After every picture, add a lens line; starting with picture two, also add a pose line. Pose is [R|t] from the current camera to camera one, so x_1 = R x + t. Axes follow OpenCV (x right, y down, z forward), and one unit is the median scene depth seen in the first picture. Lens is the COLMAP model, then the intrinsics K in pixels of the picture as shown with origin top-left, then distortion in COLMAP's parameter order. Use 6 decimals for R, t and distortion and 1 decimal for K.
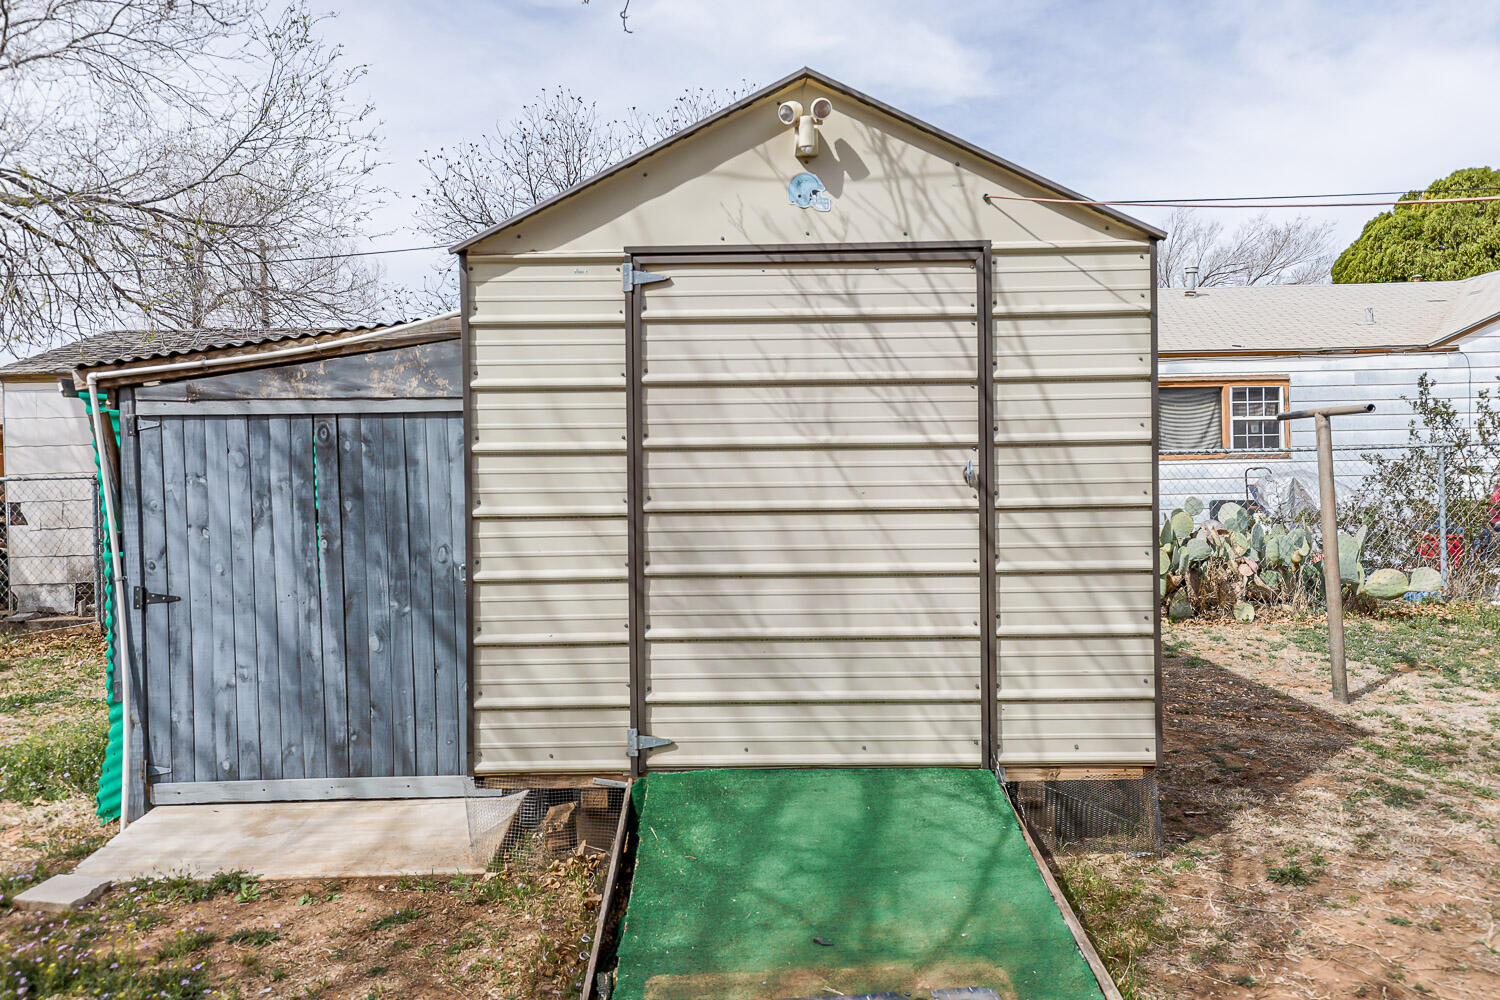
lens RADIAL K [[1028.5, 0, 756.3], [0, 1028.5, 485.6], [0, 0, 1]] dist [0.018640, -0.004313]
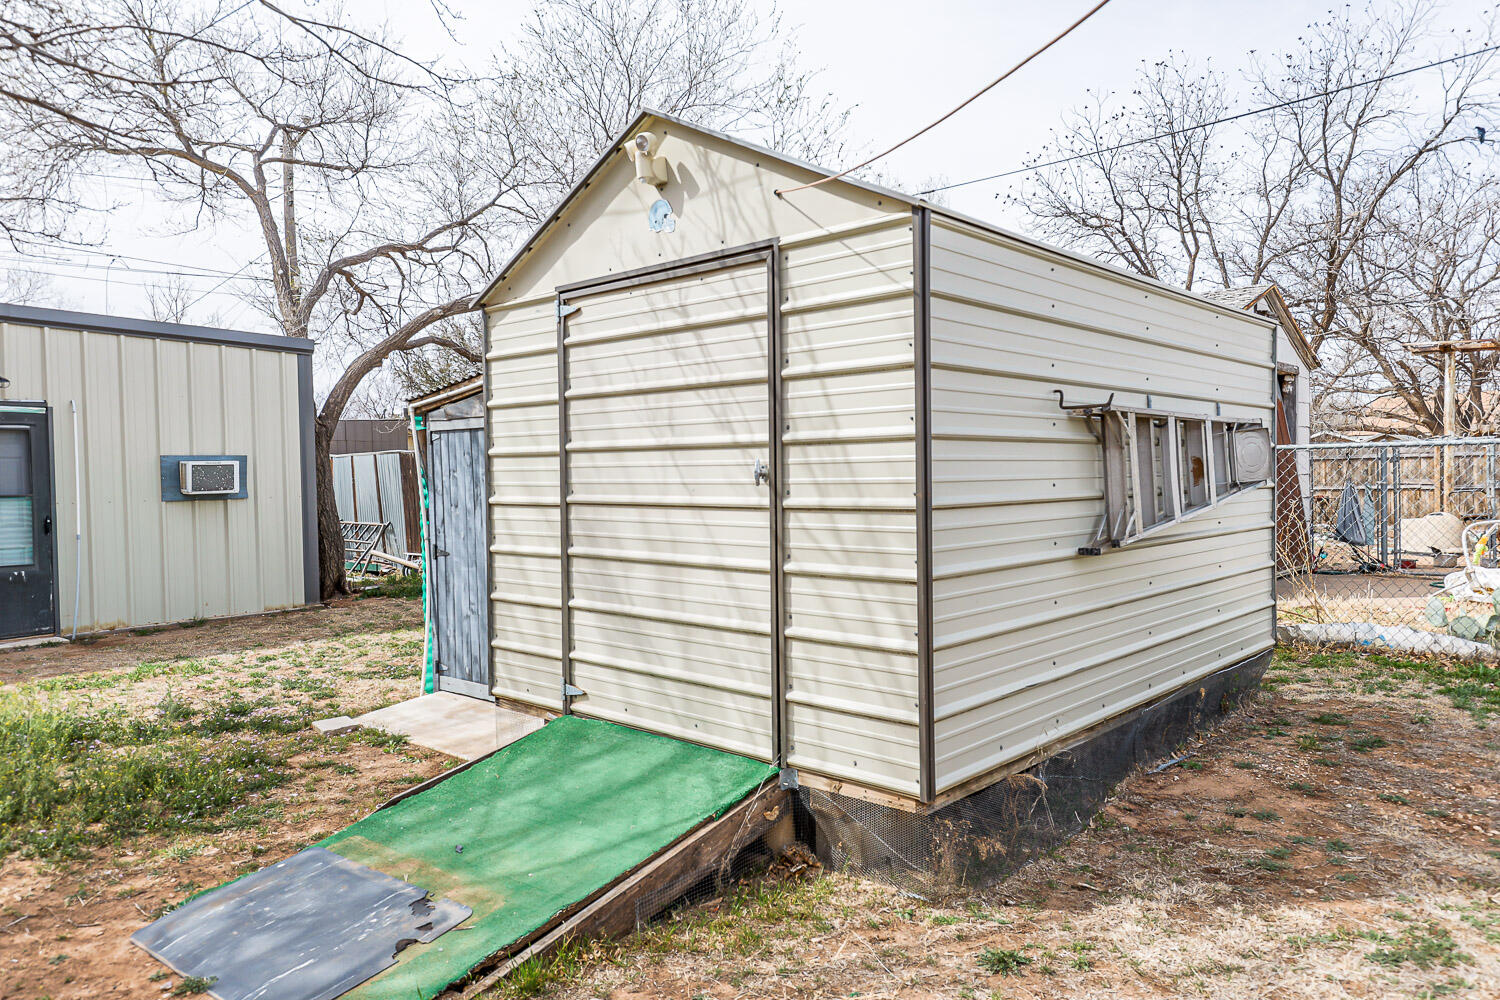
lens RADIAL K [[1028.5, 0, 741.1], [0, 1028.5, 505.4], [0, 0, 1]] dist [0.018640, -0.004313]
pose [[0.727477, 0.025925, -0.685642, 0.877344], [-0.005851, 0.999484, 0.031584, -0.011178], [0.686107, -0.018965, 0.727254, 0.250340]]
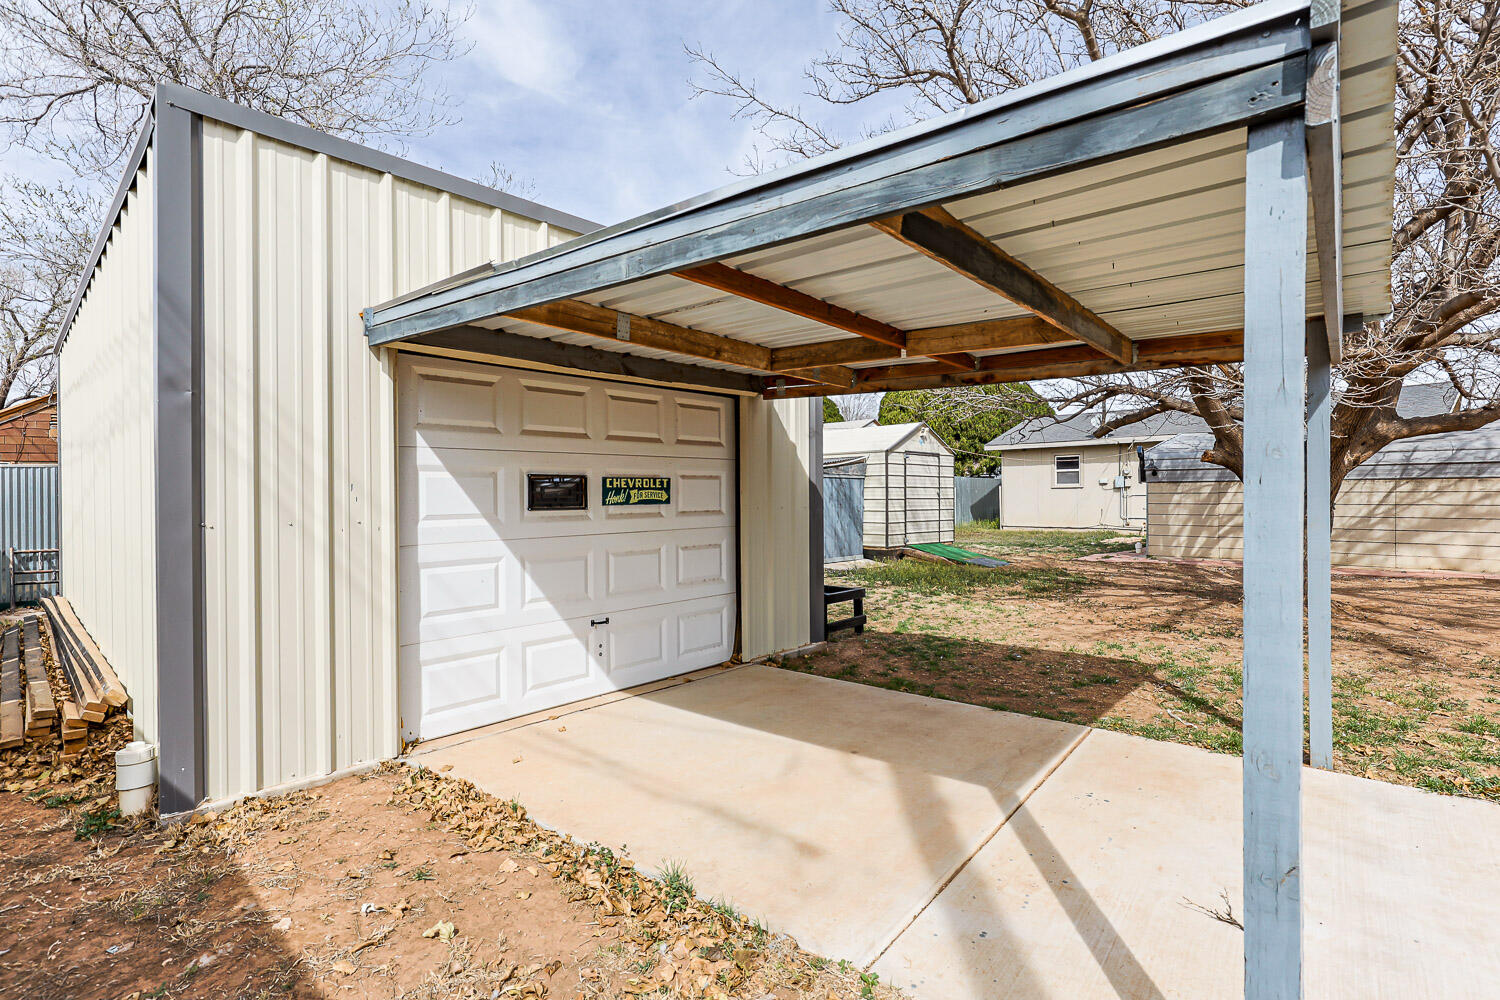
lens RADIAL K [[735.0, 0, 756.1], [0, 735.0, 498.5], [0, 0, 1]] dist [-0.009088, 0.006775]
pose [[0.704229, 0.011494, 0.709880, -3.464603], [0.003646, 0.999797, -0.019805, 0.100667], [-0.709963, 0.016536, 0.704044, -1.199096]]
